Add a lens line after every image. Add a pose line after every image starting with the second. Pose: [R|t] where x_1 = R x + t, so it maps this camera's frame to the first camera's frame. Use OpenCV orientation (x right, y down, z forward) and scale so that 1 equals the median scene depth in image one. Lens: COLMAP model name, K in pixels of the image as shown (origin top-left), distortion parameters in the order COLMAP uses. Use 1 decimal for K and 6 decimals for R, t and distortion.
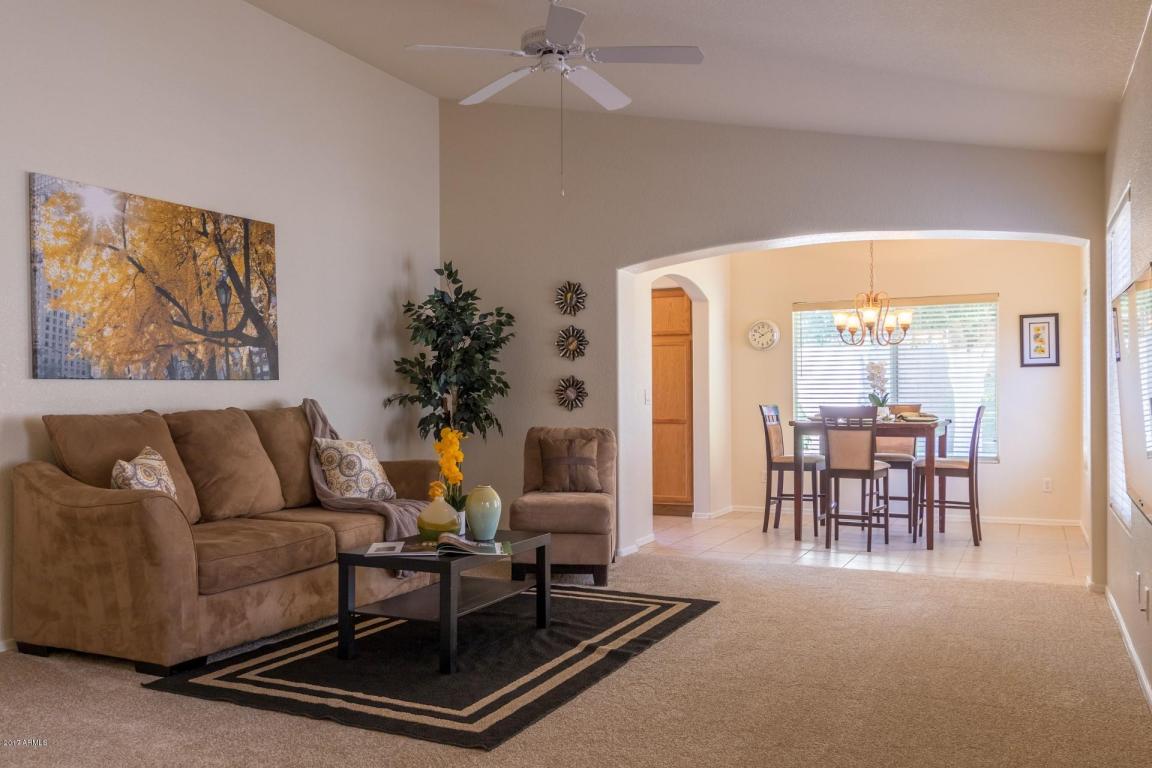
lens RADIAL K [[978.2, 0, 580.8], [0, 978.2, 396.2], [0, 0, 1]] dist [0.013357, -0.000825]
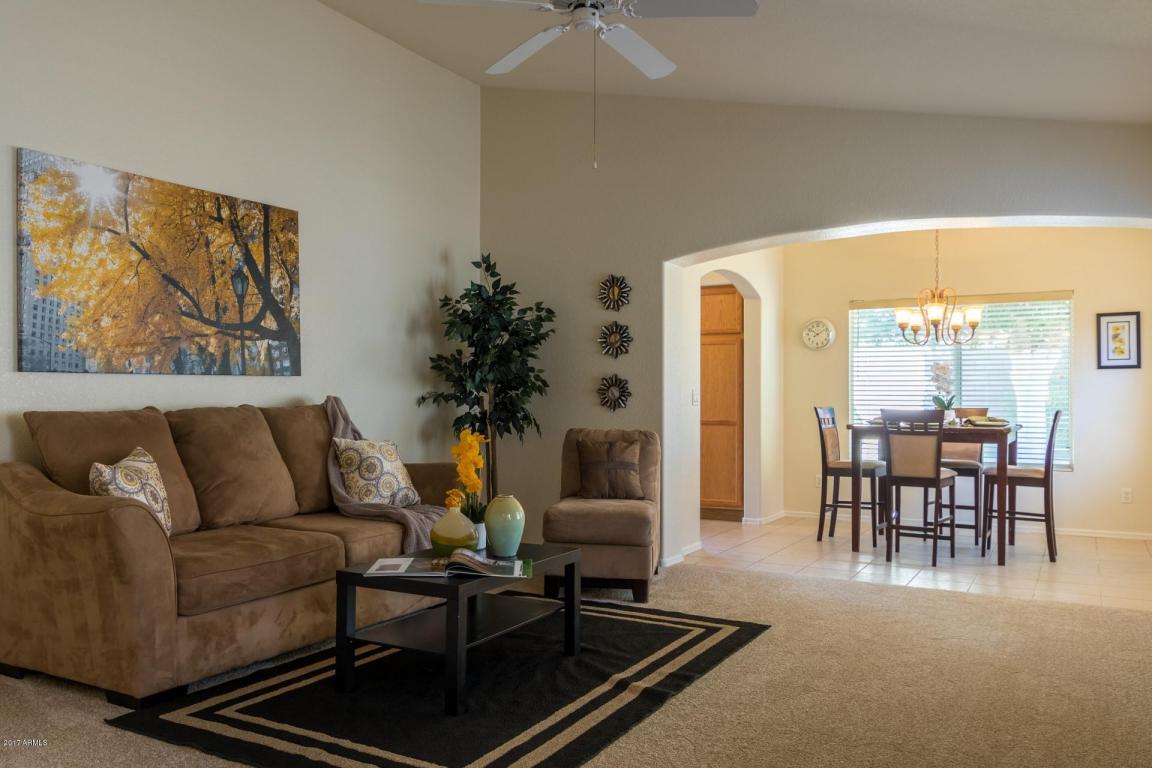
lens RADIAL K [[921.5, 0, 577.3], [0, 921.5, 389.8], [0, 0, 1]] dist [0.009680, 0.000566]
pose [[0.997804, 0.008563, -0.065674, 0.017771], [-0.008960, 0.999943, -0.005757, -0.000498], [0.065621, 0.006333, 0.997825, 0.140505]]
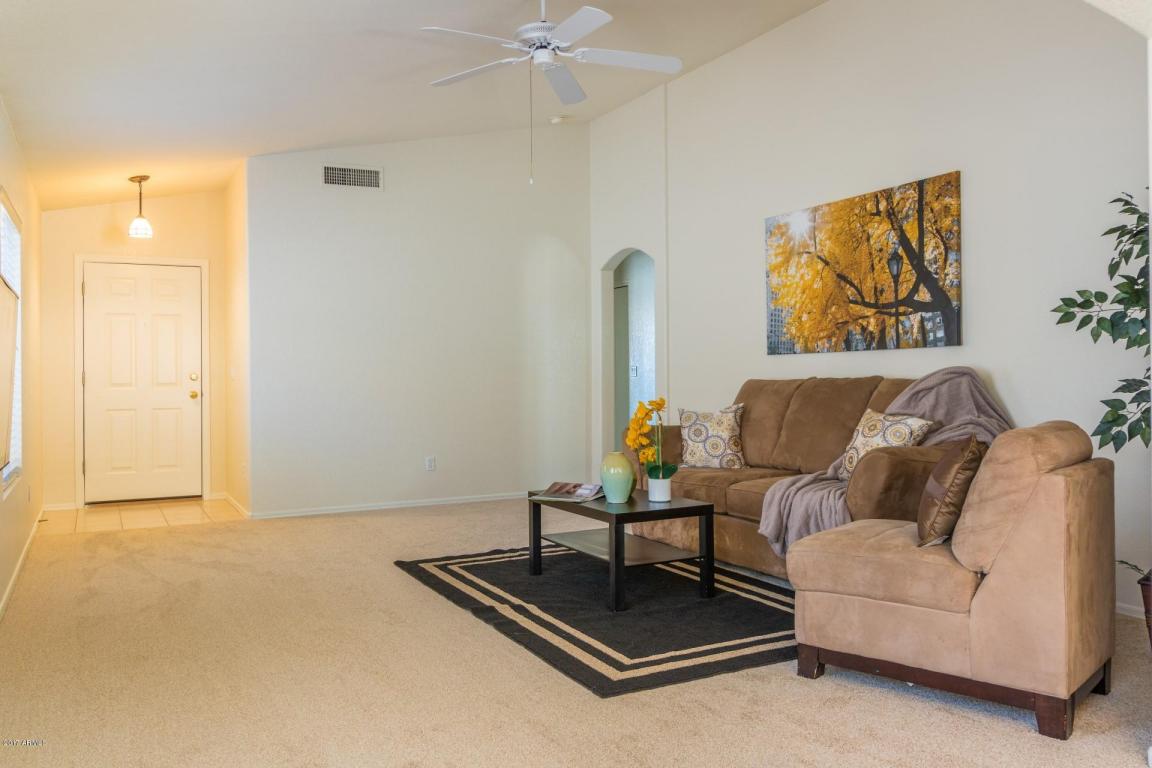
lens RADIAL K [[921.5, 0, 573.8], [0, 921.5, 378.3], [0, 0, 1]] dist [0.009680, 0.000566]
pose [[-0.614460, 0.021254, -0.788661, 0.614051], [0.018863, 0.999747, 0.012245, -0.003919], [0.788722, -0.007352, -0.614706, 1.343246]]
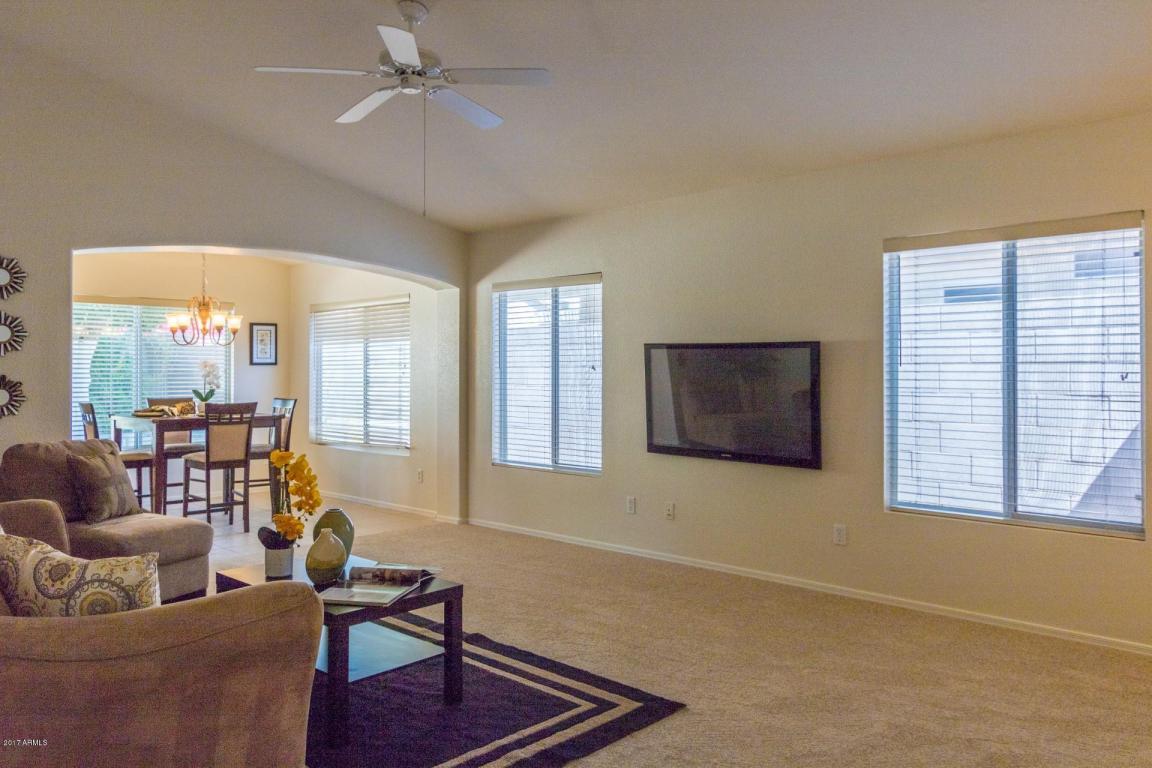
lens RADIAL K [[822.2, 0, 578.4], [0, 822.2, 351.0], [0, 0, 1]] dist [-0.011084, 0.009543]
pose [[0.305689, 0.028399, 0.951708, -0.660385], [-0.001121, 0.999565, -0.029467, -0.028437], [-0.952131, 0.007941, 0.305588, 0.480532]]
